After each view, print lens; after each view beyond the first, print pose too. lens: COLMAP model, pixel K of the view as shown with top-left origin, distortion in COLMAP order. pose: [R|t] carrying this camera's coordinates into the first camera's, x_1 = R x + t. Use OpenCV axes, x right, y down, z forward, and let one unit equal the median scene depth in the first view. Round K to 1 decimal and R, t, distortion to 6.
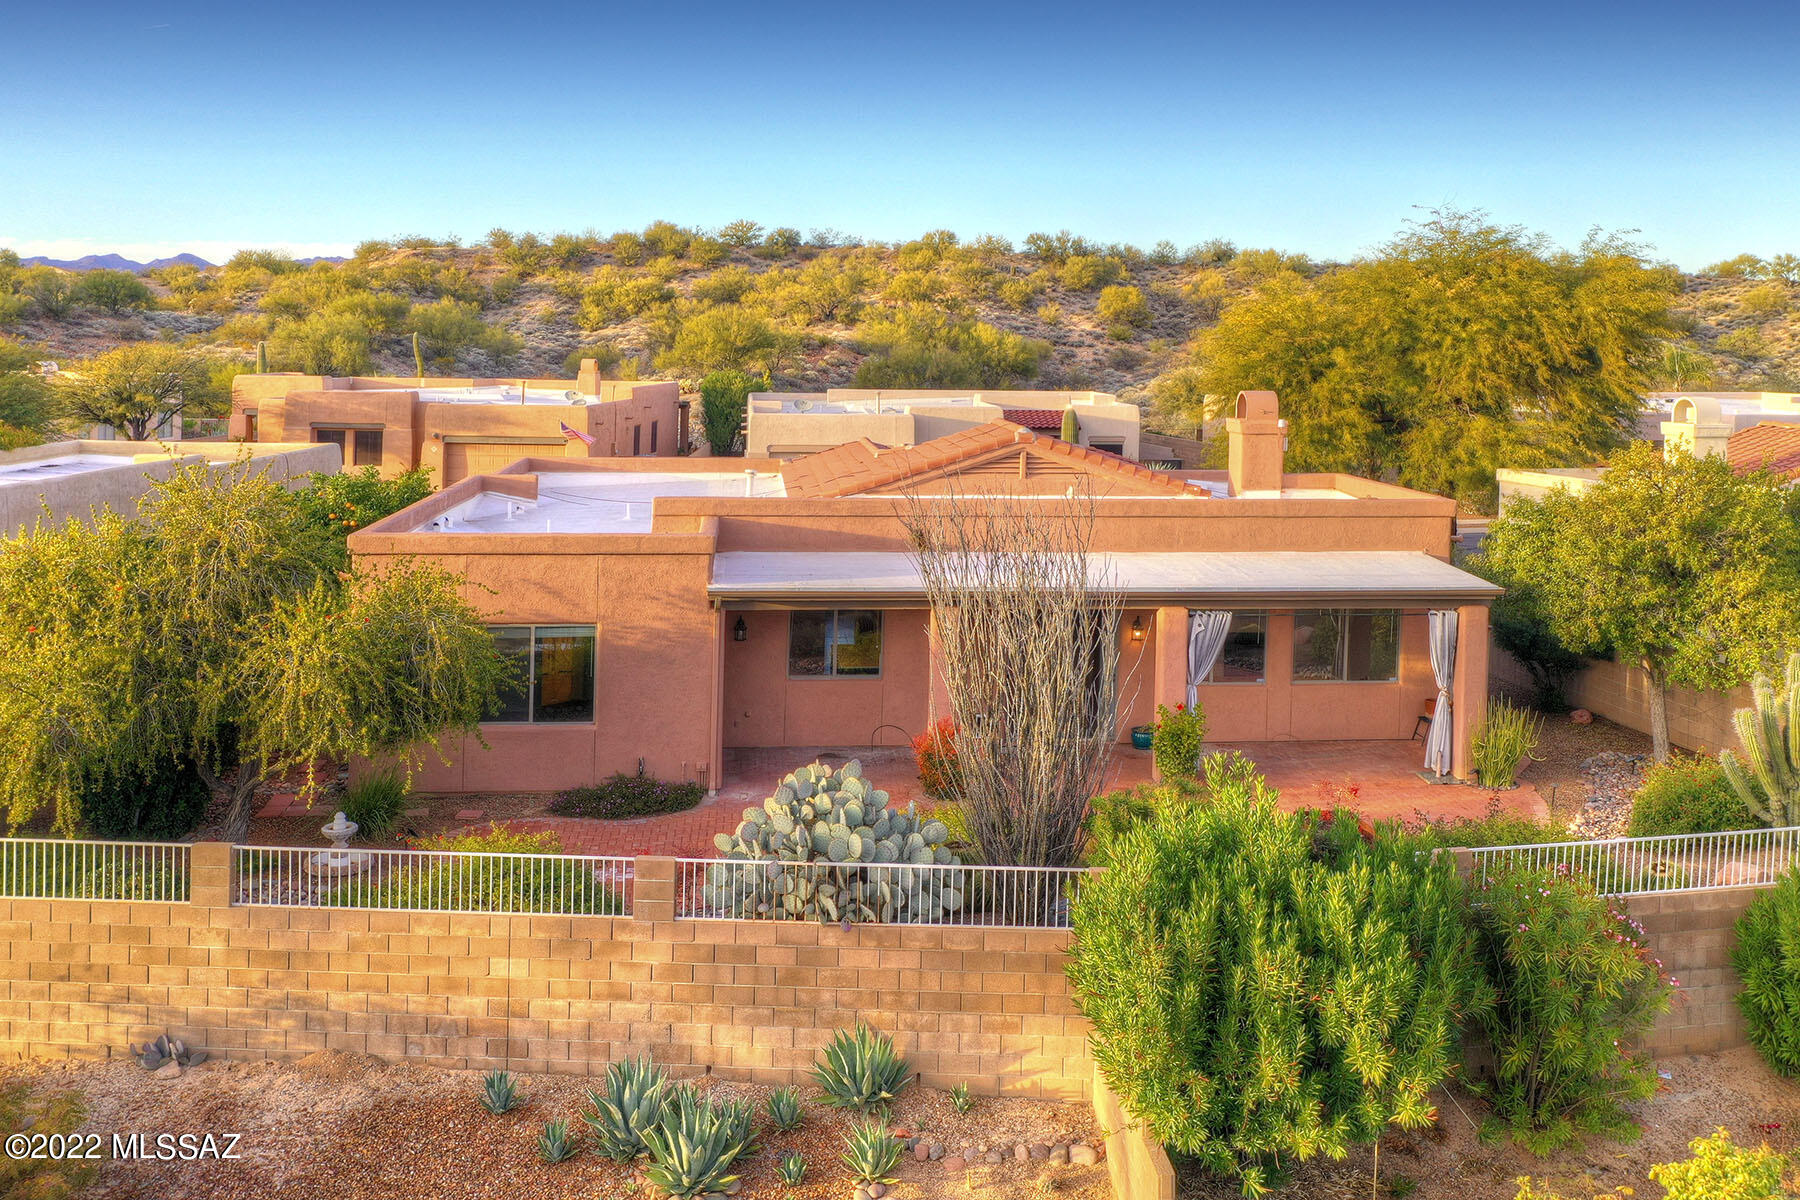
lens RADIAL K [[1447.4, 0, 900.1], [0, 1447.4, 577.6], [0, 0, 1]] dist [-0.002136, -0.005010]
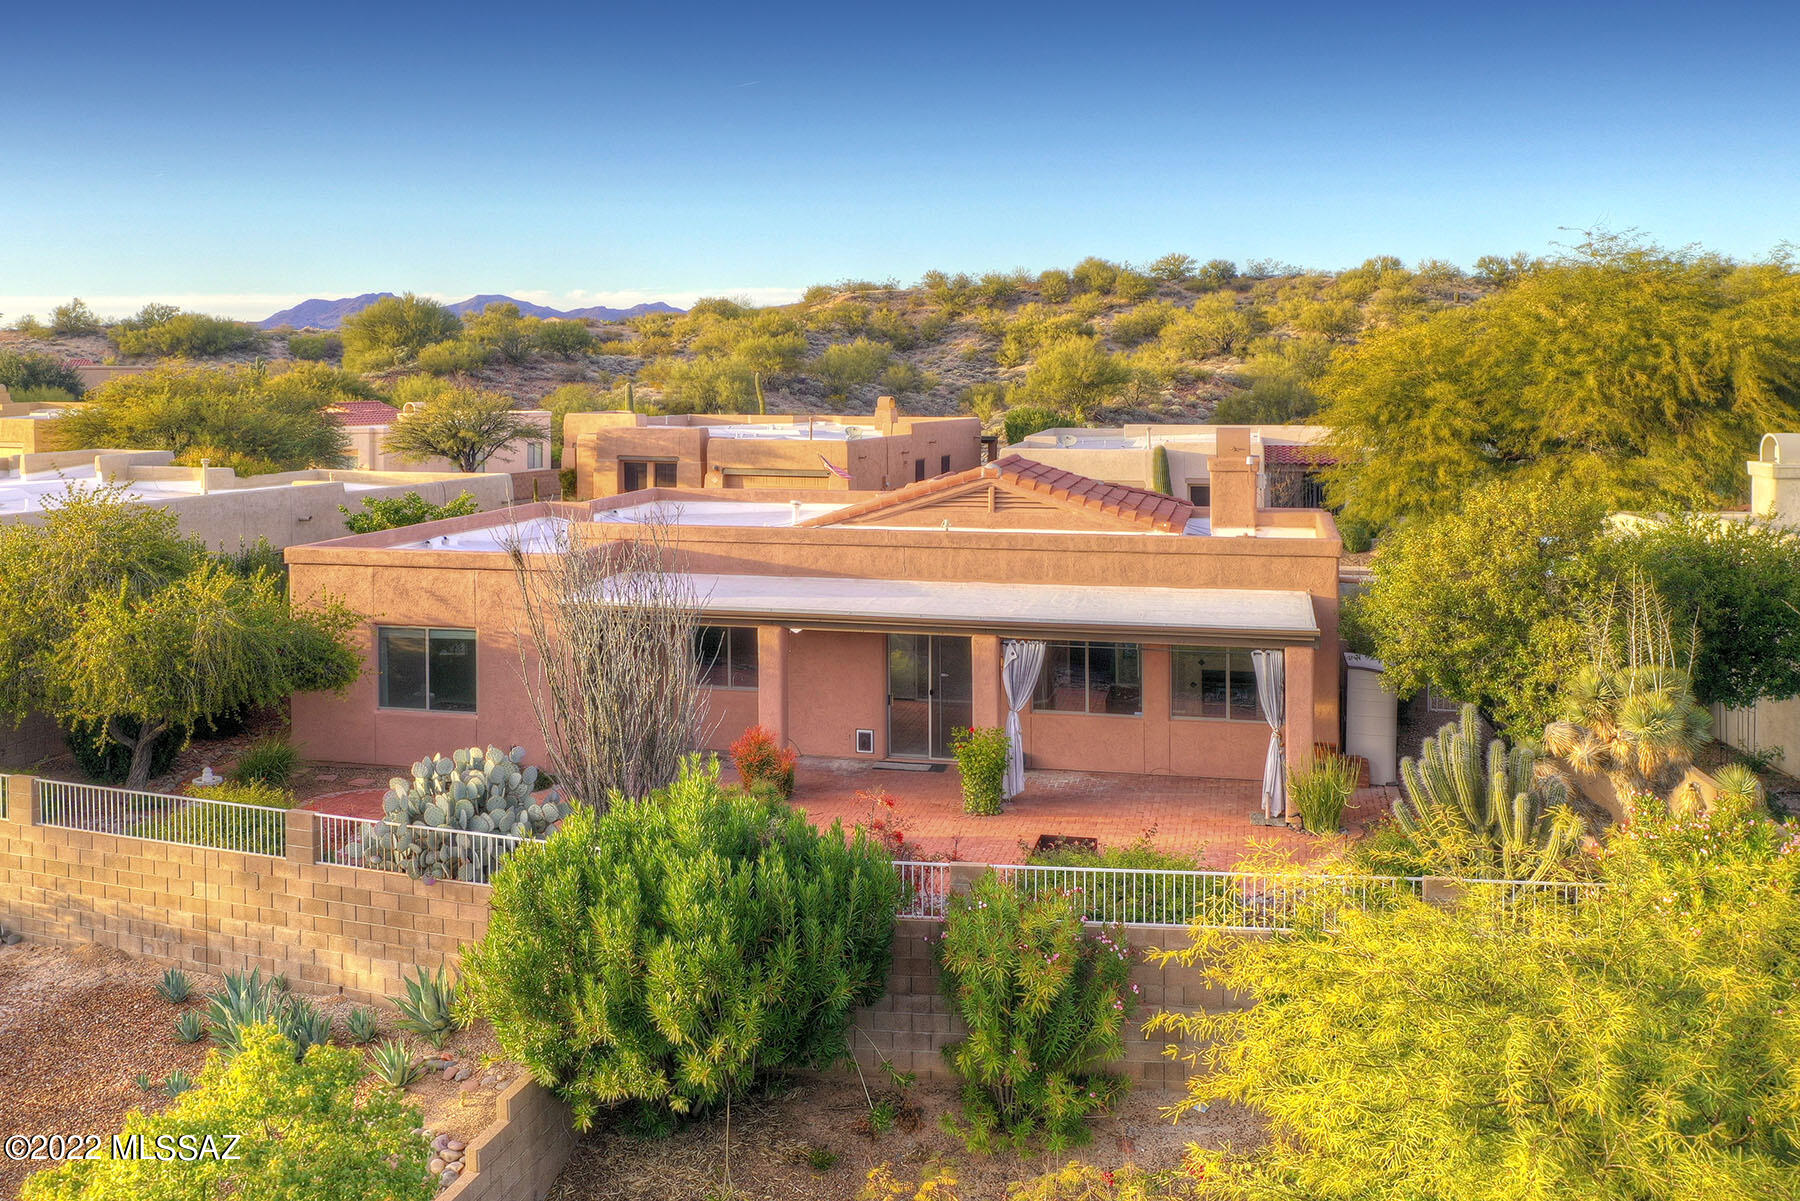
lens RADIAL K [[1442.1, 0, 900.0], [0, 1442.1, 600.5], [0, 0, 1]] dist [0.003680, 0.000881]
pose [[0.956672, 0.033034, -0.289287, 0.248978], [-0.035204, 0.999378, -0.002300, -0.000074], [0.289031, 0.012384, 0.957240, -0.010499]]
